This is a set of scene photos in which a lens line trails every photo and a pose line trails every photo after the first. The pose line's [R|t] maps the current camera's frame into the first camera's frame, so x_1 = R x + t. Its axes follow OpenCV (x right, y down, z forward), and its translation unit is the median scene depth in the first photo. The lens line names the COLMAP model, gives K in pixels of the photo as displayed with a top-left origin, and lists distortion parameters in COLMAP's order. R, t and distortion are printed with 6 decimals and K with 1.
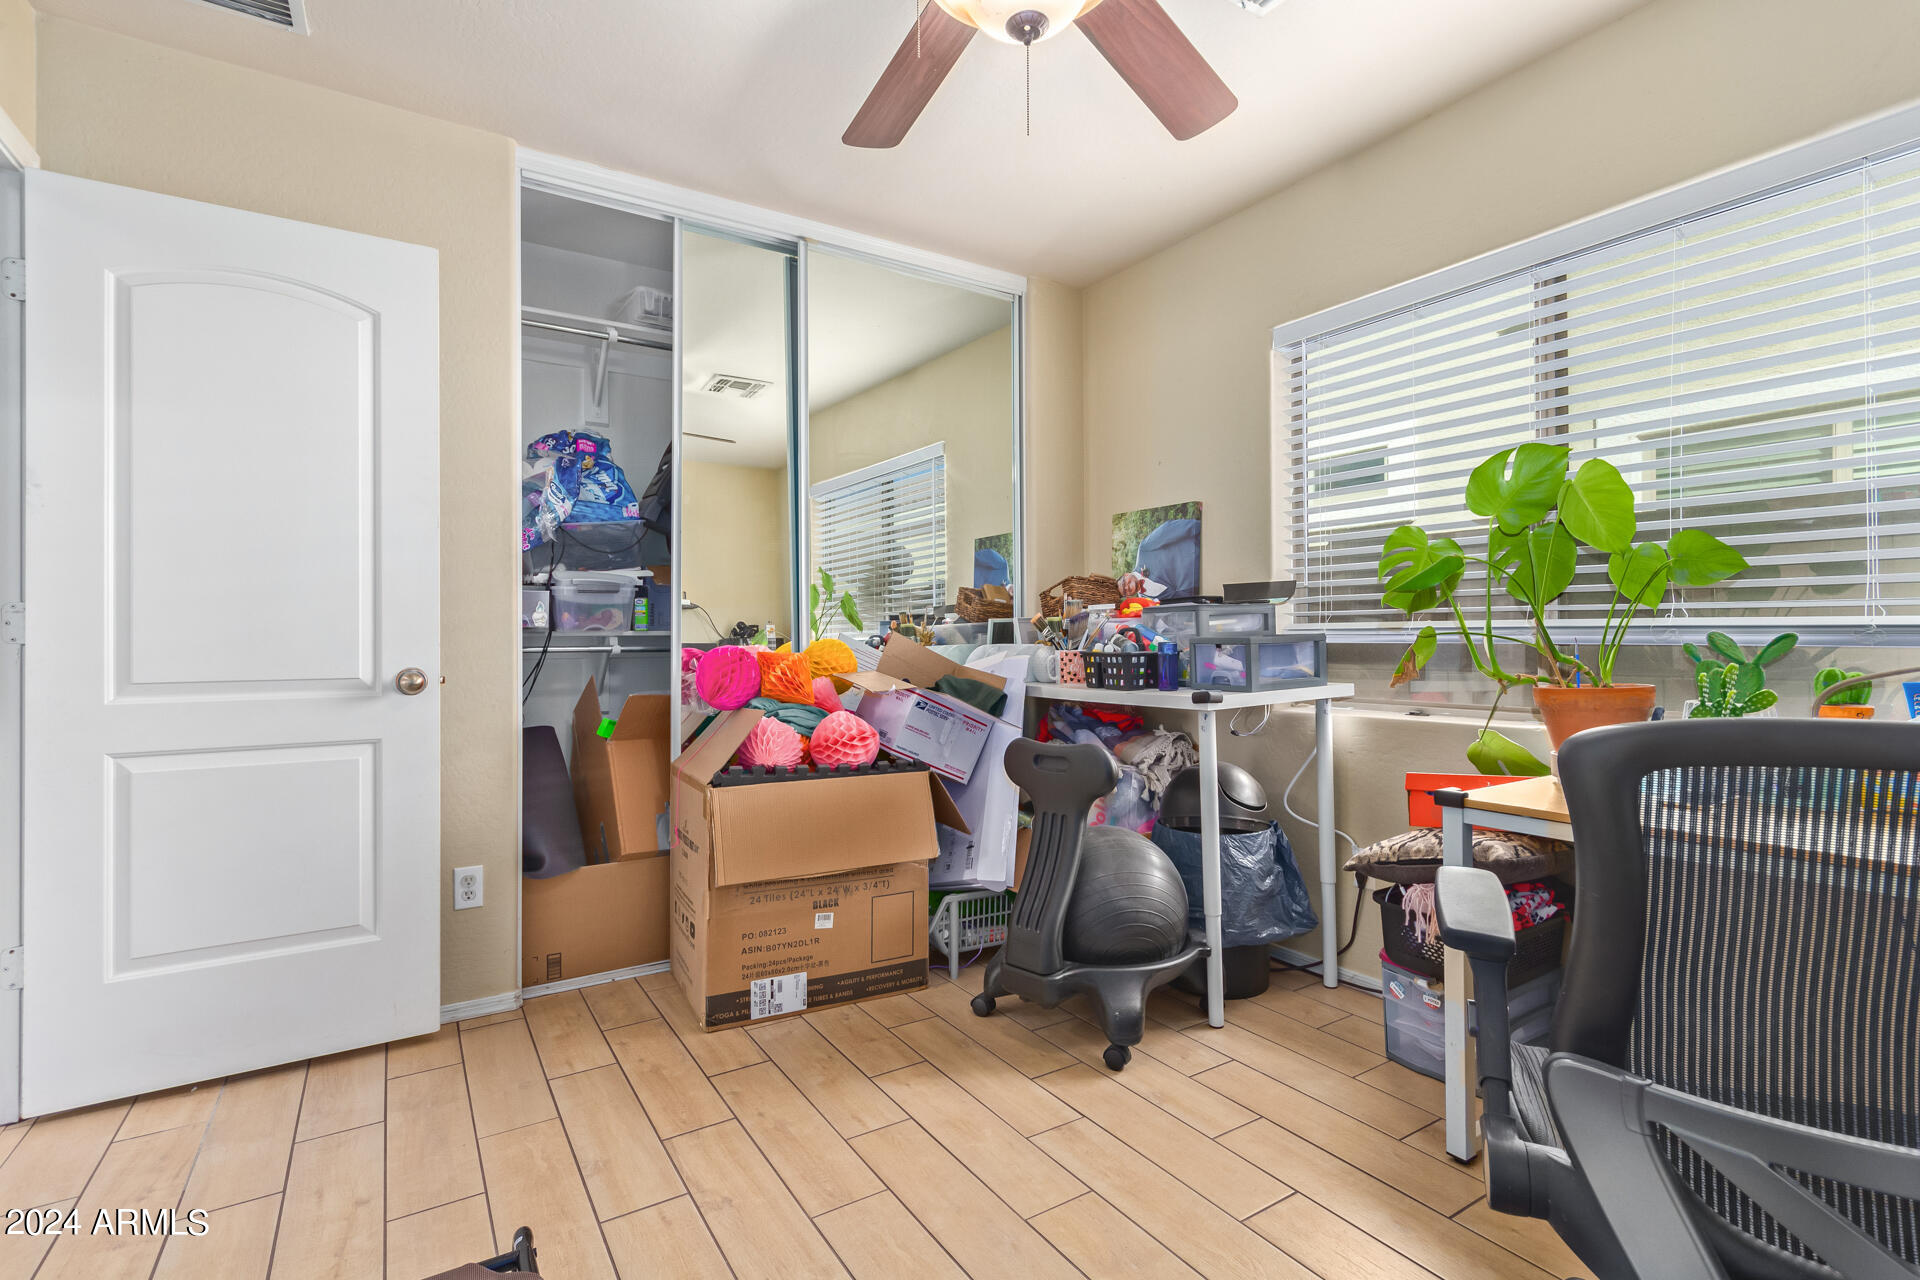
lens RADIAL K [[897.9, 0, 980.0], [0, 897.9, 638.7], [0, 0, 1]] dist [-0.002858, 0.000941]
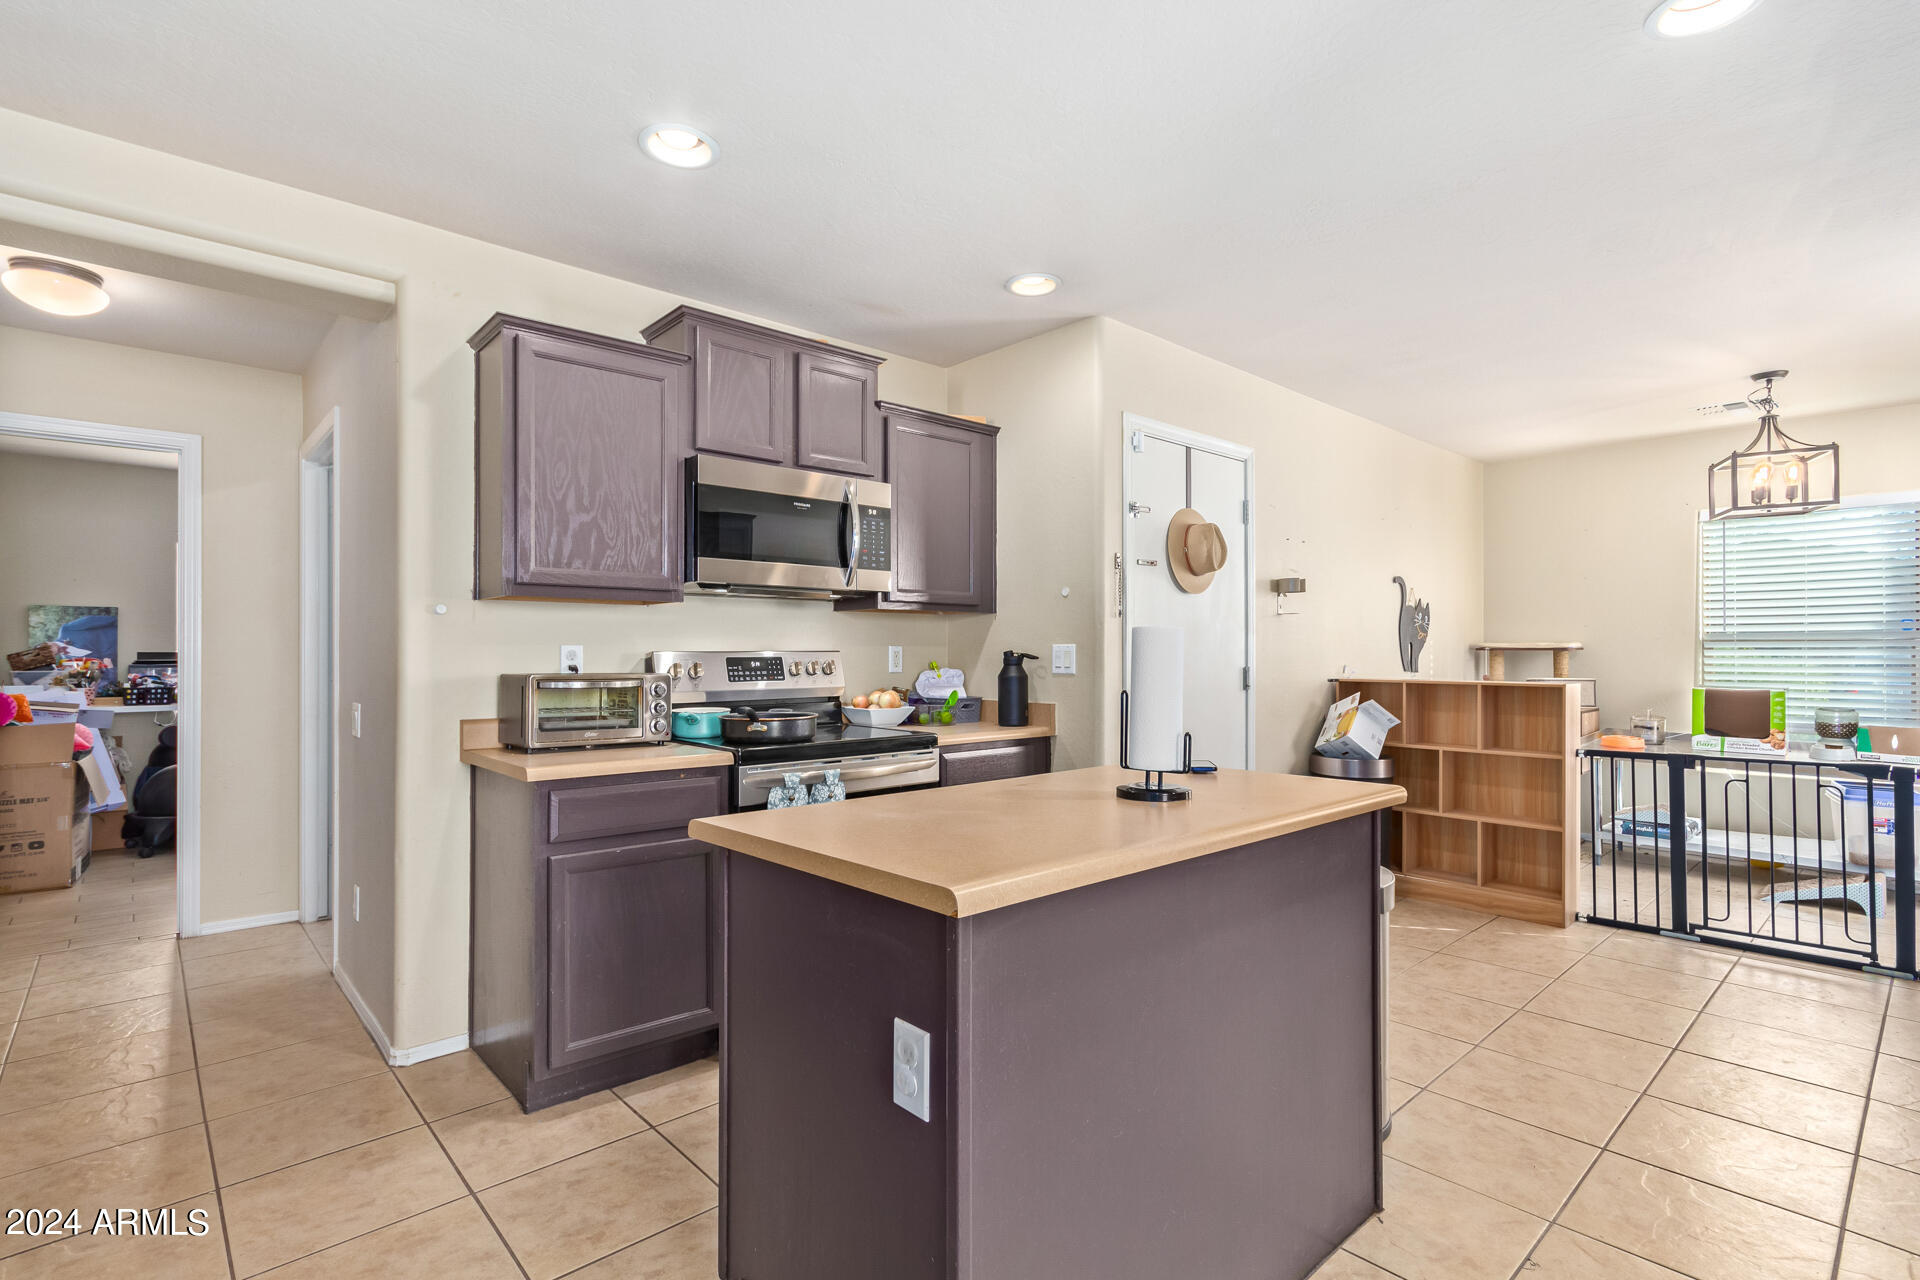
lens RADIAL K [[897.9, 0, 952.5], [0, 897.9, 639.5], [0, 0, 1]] dist [-0.002858, 0.000941]
pose [[-0.150538, 0.017761, 0.988445, -2.107869], [-0.000398, 0.999837, -0.018027, -0.057220], [-0.988604, -0.003107, -0.150506, -0.514557]]
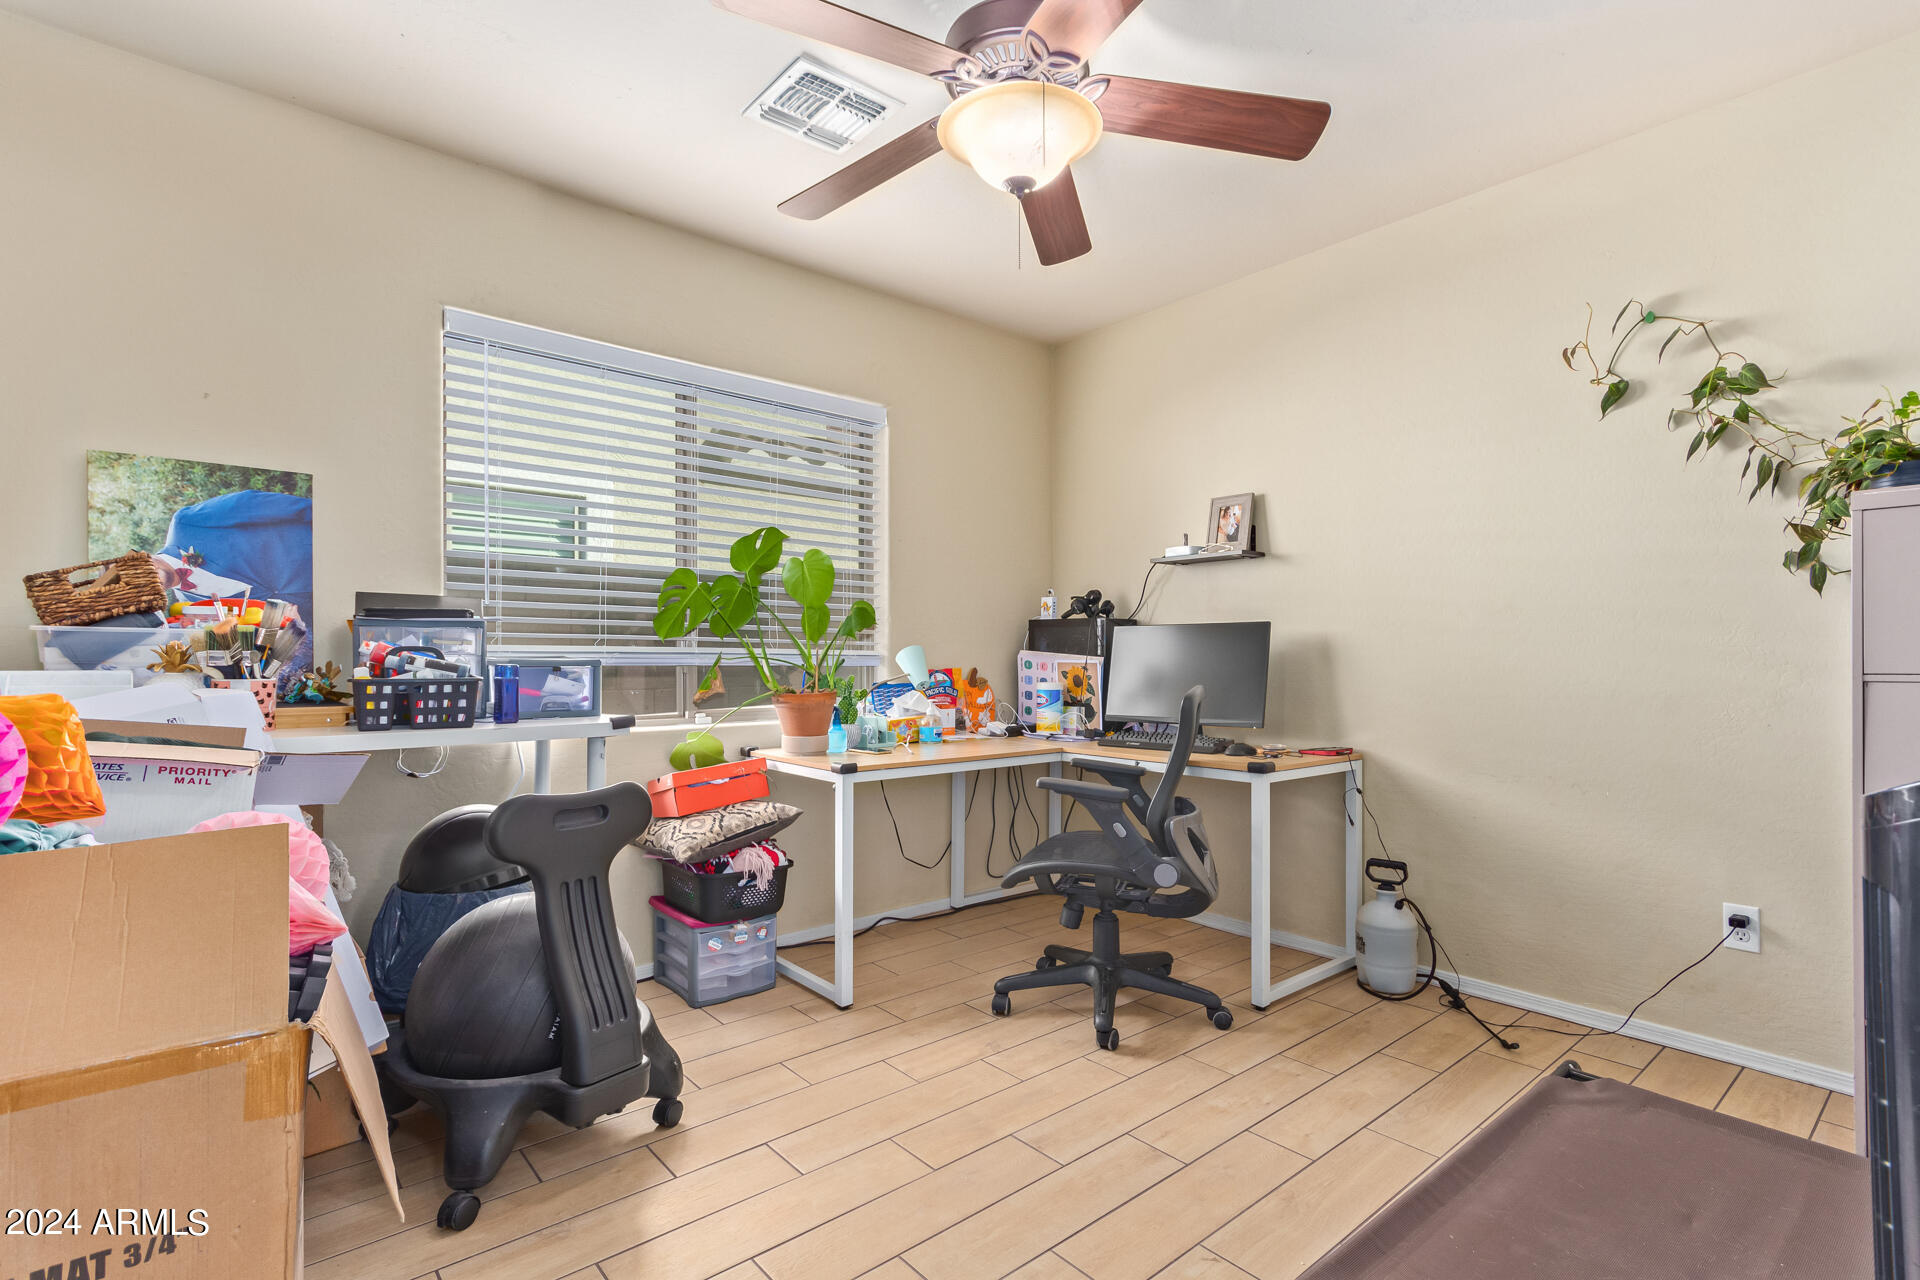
lens RADIAL K [[897.9, 0, 963.7], [0, 897.9, 648.2], [0, 0, 1]] dist [-0.002858, 0.000941]
pose [[-0.116701, 0.011767, 0.993097, -0.612756], [-0.003031, 0.999921, -0.012205, -0.002953], [-0.993162, -0.004434, -0.116656, 0.611305]]
